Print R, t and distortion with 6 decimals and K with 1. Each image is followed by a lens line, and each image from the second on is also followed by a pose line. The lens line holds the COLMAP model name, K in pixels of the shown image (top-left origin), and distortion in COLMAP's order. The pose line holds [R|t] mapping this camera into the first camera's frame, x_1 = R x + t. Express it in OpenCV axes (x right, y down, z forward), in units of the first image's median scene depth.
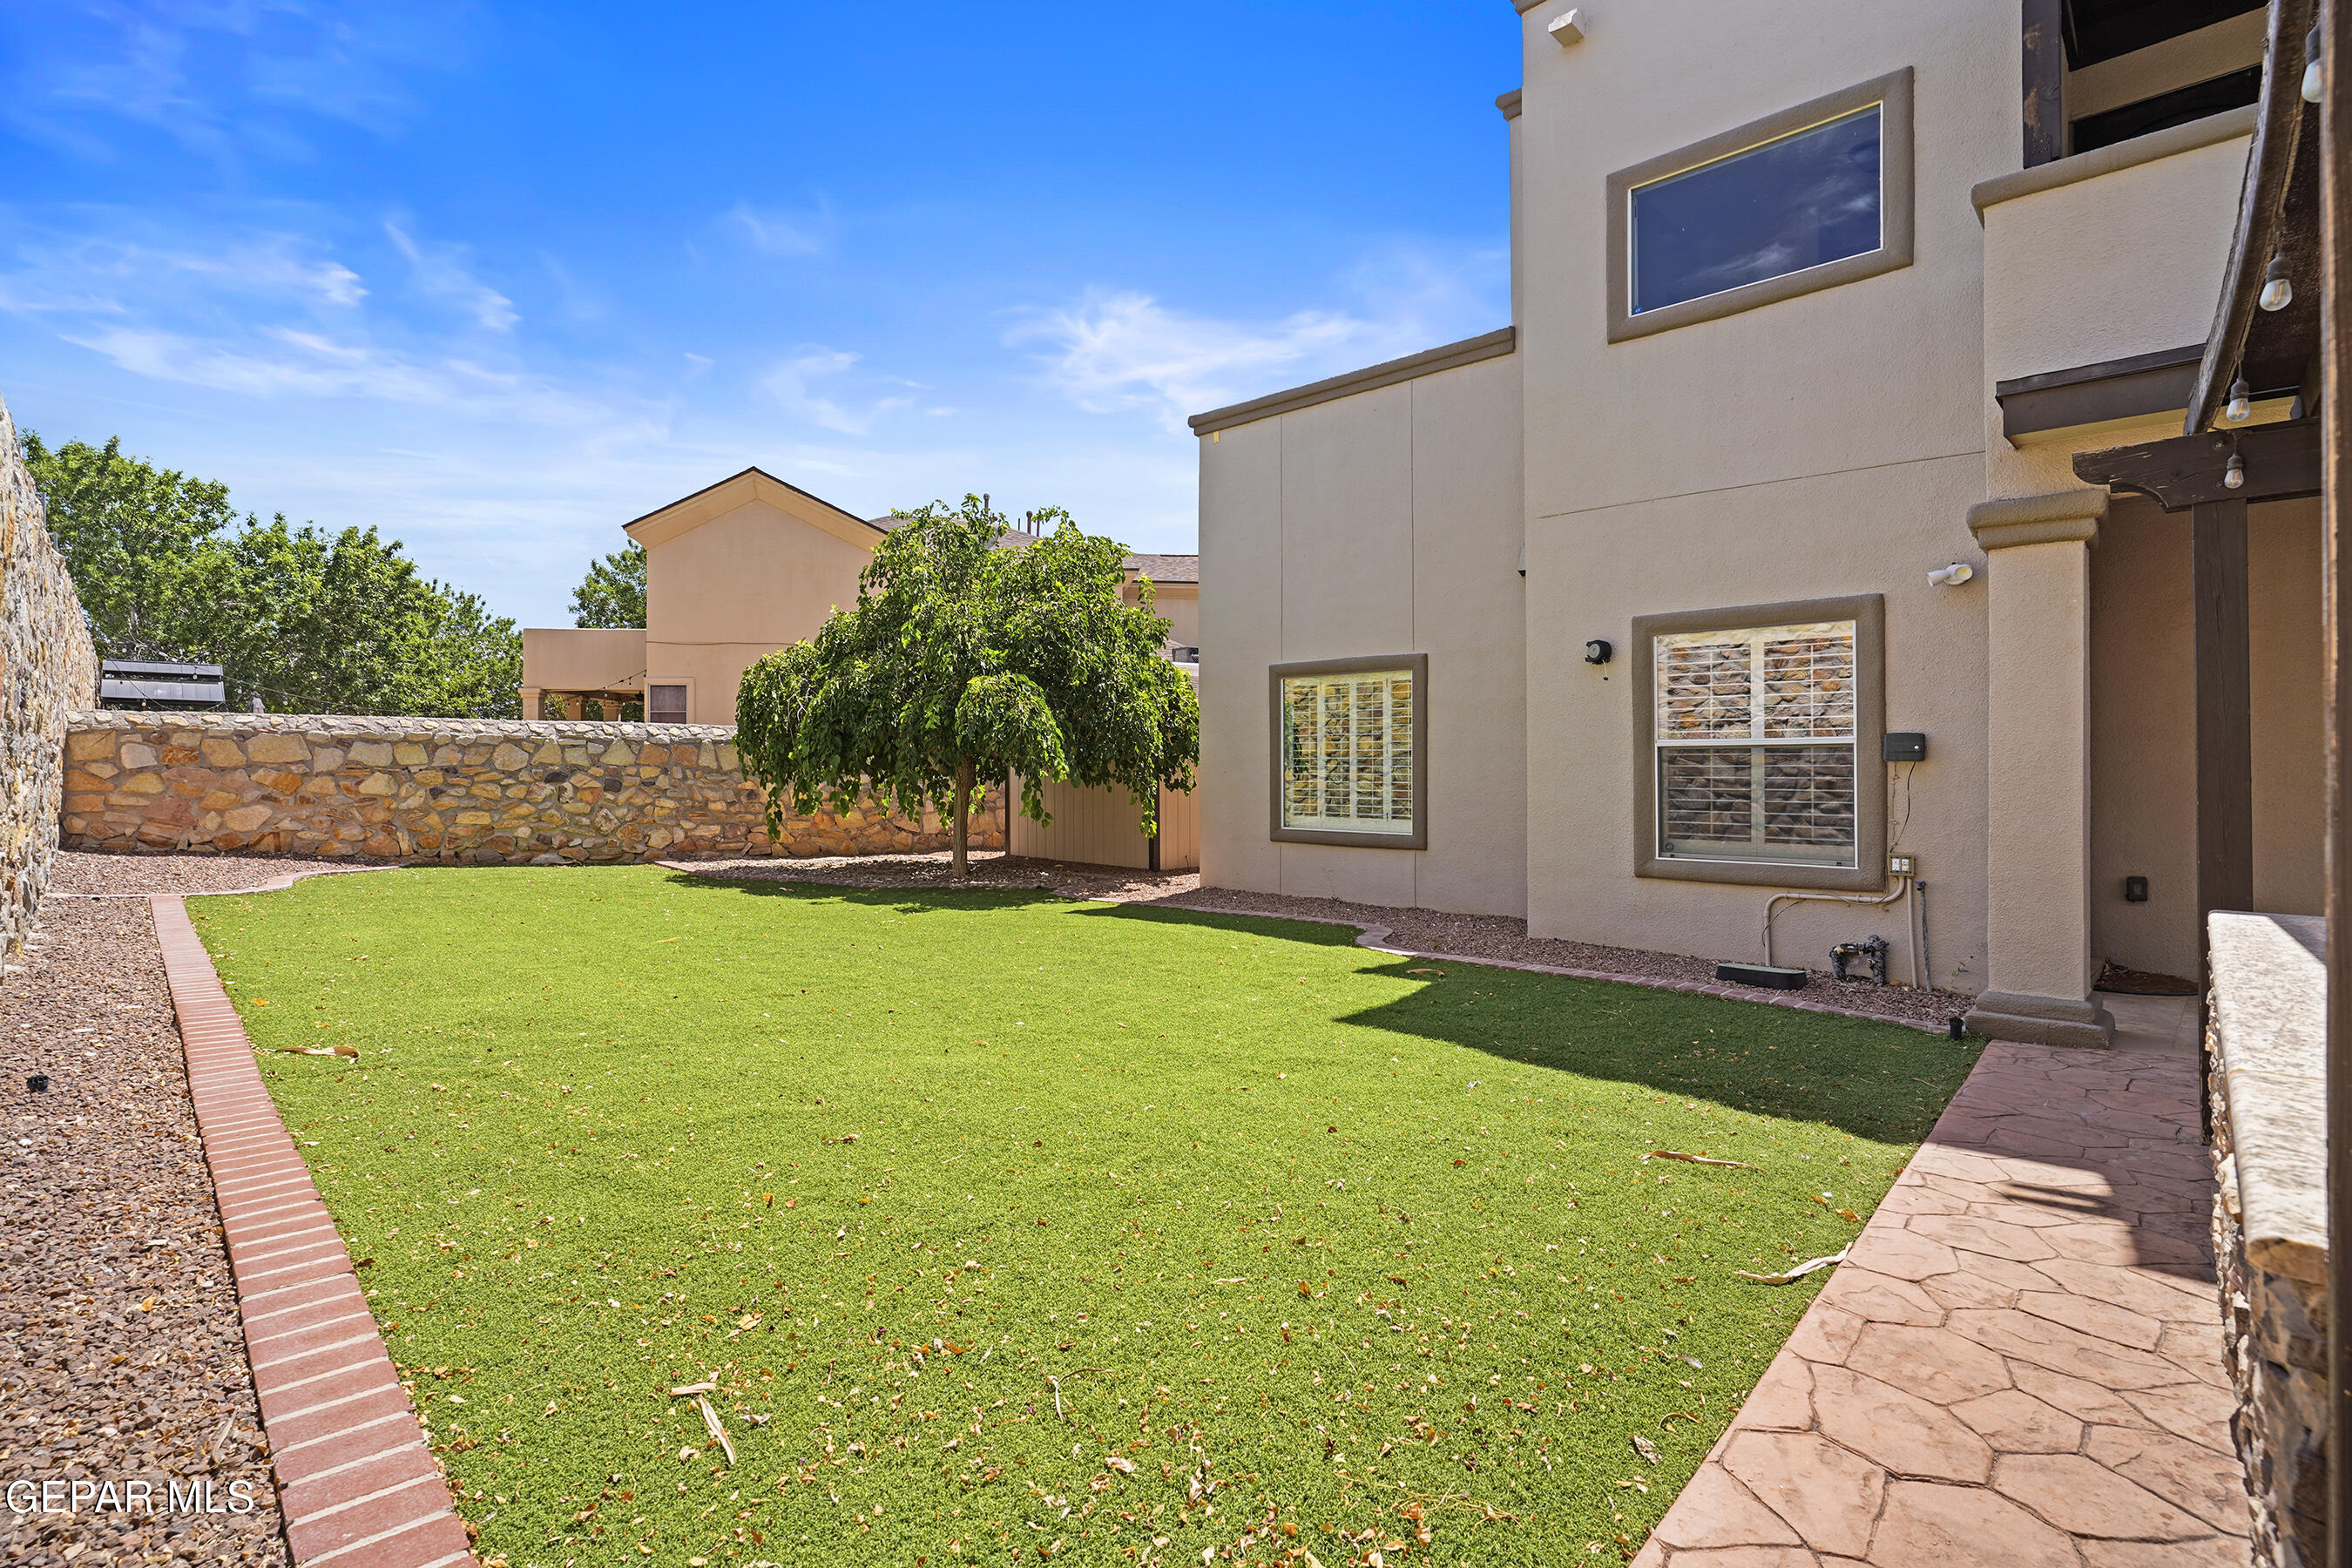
lens RADIAL K [[1132.8, 0, 1195.0], [0, 1132.8, 774.3], [0, 0, 1]] dist [-0.009048, 0.005522]
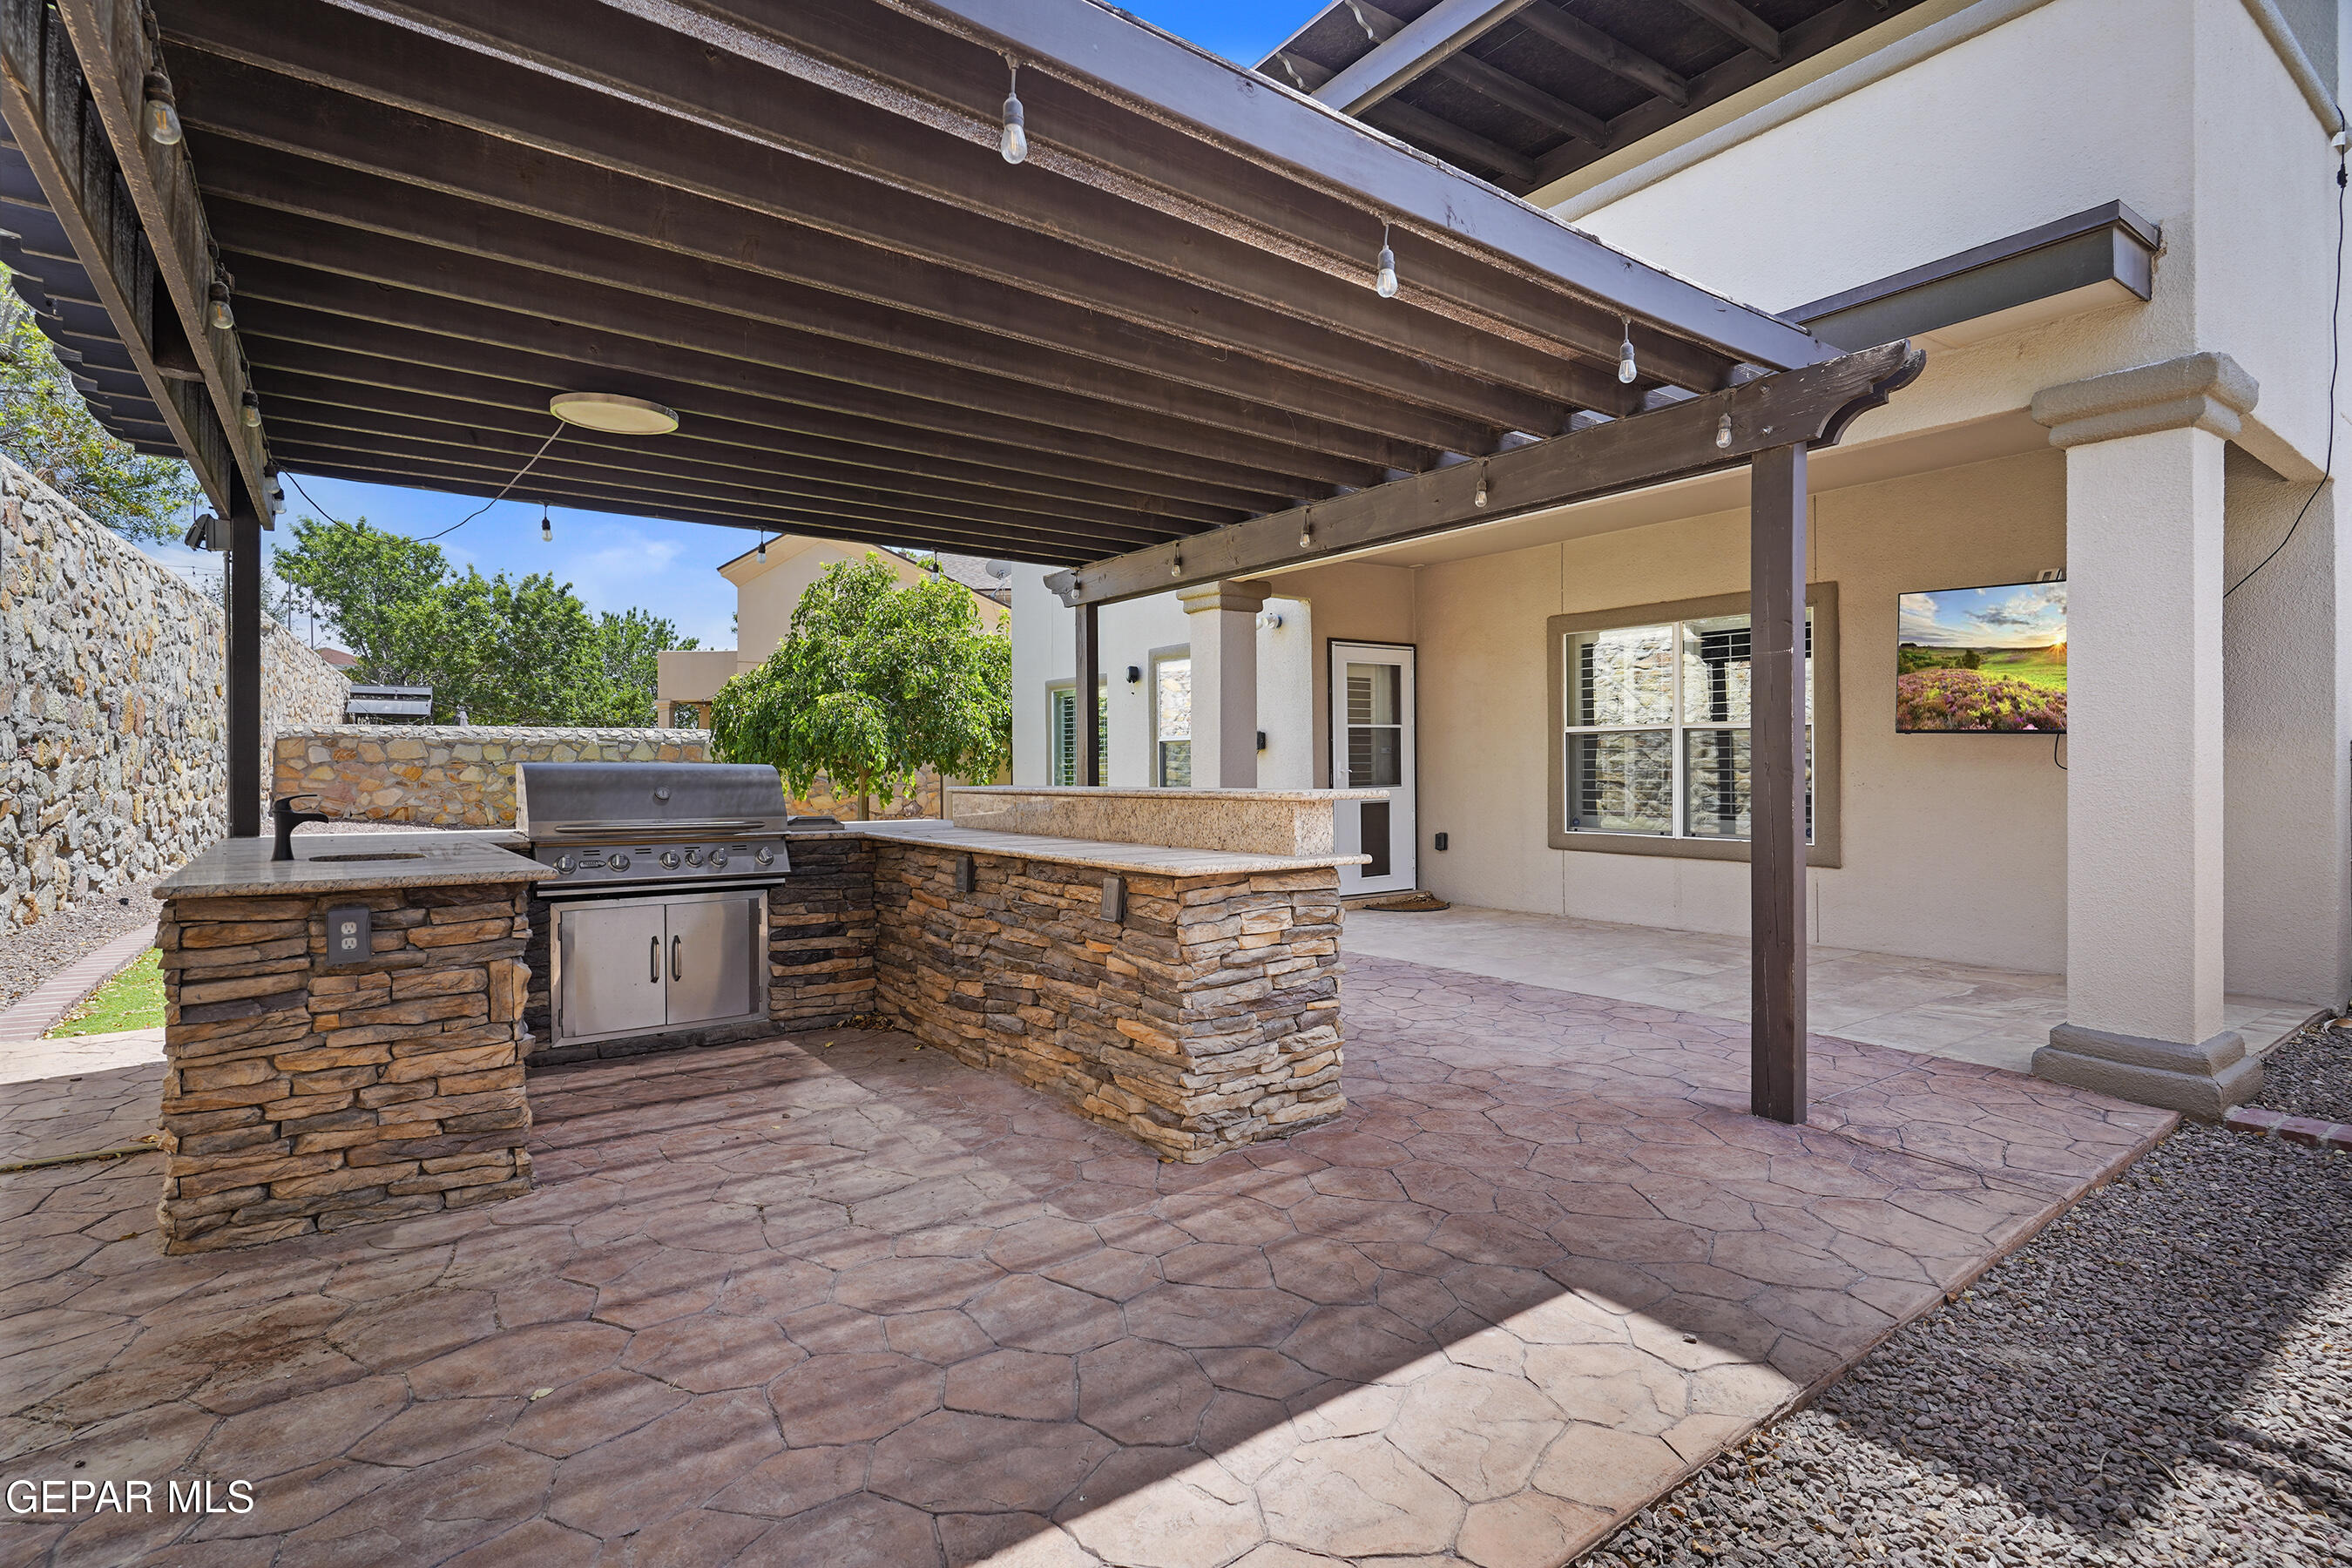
lens RADIAL K [[1132.8, 0, 1161.7], [0, 1132.8, 781.0], [0, 0, 1]] dist [-0.009048, 0.005522]
pose [[0.981435, 0.000019, -0.191795, 0.386619], [0.001135, 0.999982, 0.005907, 0.009622], [0.191791, -0.006015, 0.981417, -0.219430]]
